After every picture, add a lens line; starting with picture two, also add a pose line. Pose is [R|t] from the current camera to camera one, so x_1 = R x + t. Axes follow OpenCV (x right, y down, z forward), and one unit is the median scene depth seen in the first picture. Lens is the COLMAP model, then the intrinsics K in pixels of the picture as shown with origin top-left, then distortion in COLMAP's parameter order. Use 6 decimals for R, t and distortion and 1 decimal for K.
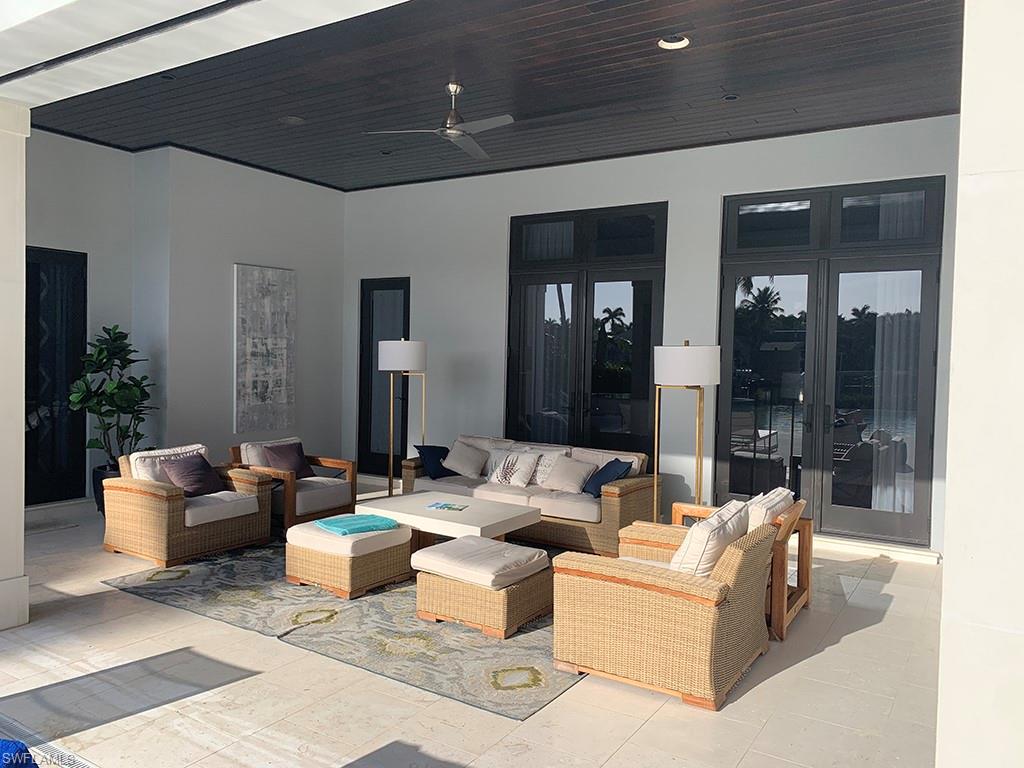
lens RADIAL K [[788.4, 0, 512.0], [0, 788.4, 384.0], [0, 0, 1]] dist [0.128503, -0.325209]
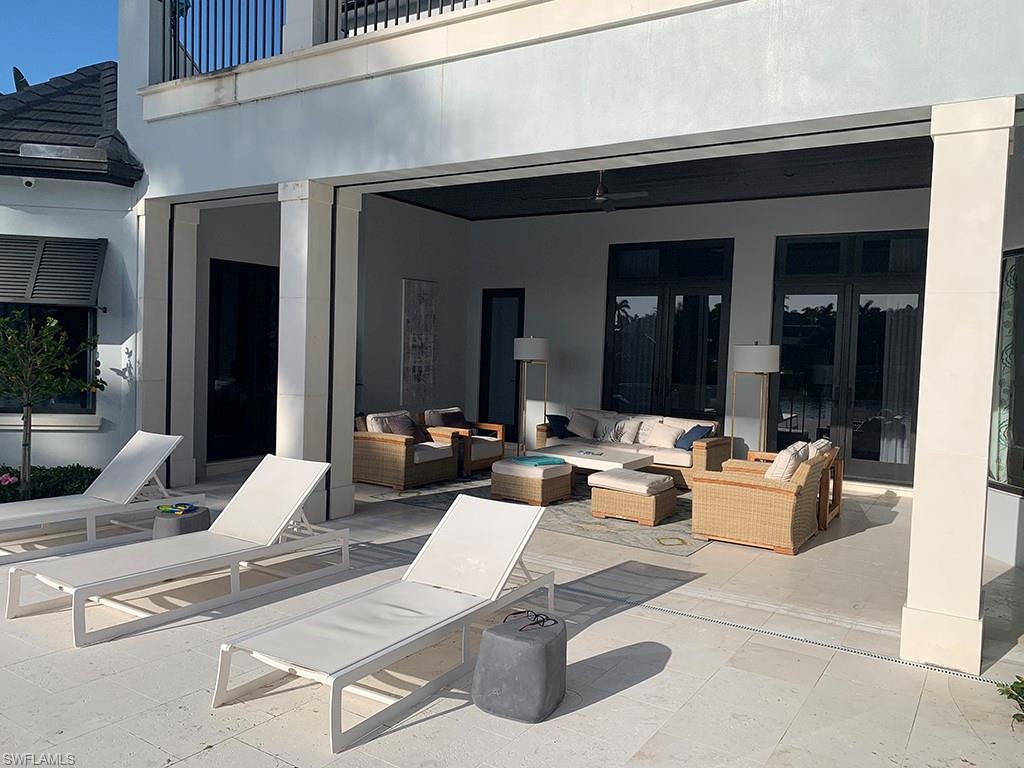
lens RADIAL K [[788.4, 0, 512.0], [0, 788.4, 384.0], [0, 0, 1]] dist [0.128503, -0.325209]
pose [[0.999925, 0.012185, -0.001160, -0.199932], [-0.012169, 0.999848, 0.012490, 0.009082], [0.001312, -0.012475, 0.999921, -0.410302]]
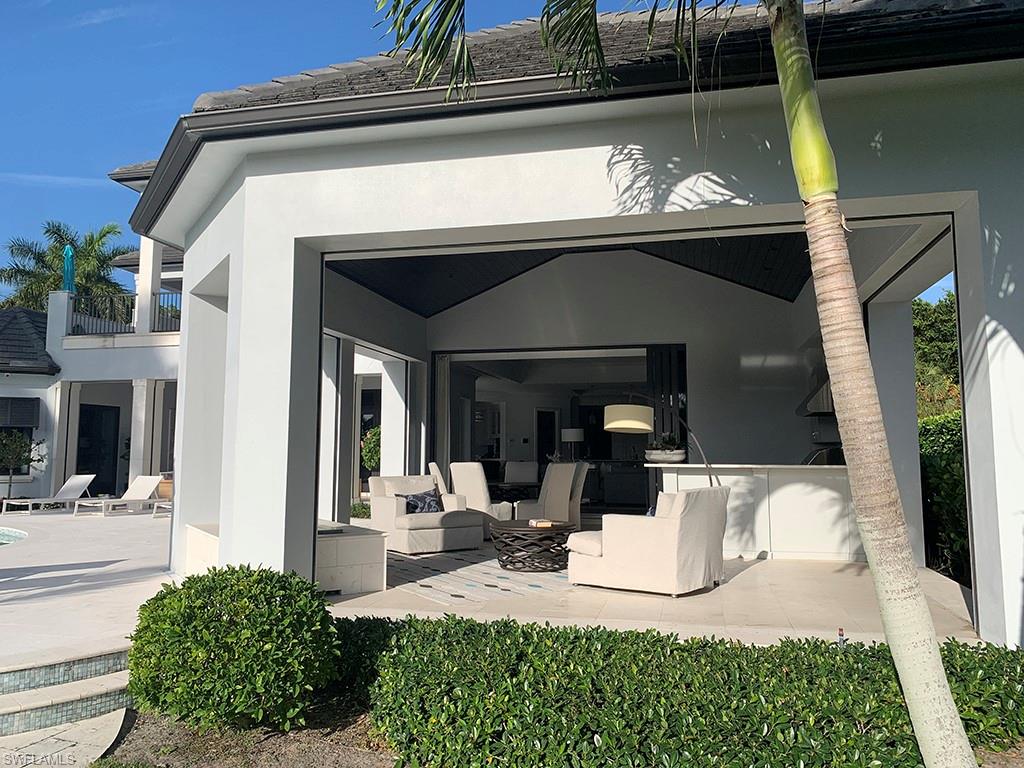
lens RADIAL K [[788.4, 0, 512.0], [0, 788.4, 384.0], [0, 0, 1]] dist [0.128503, -0.325209]
pose [[0.932345, 0.012683, 0.361346, -0.280606], [0.031490, 0.992739, -0.116096, 0.141145], [-0.360195, 0.119620, 0.925176, -2.394183]]
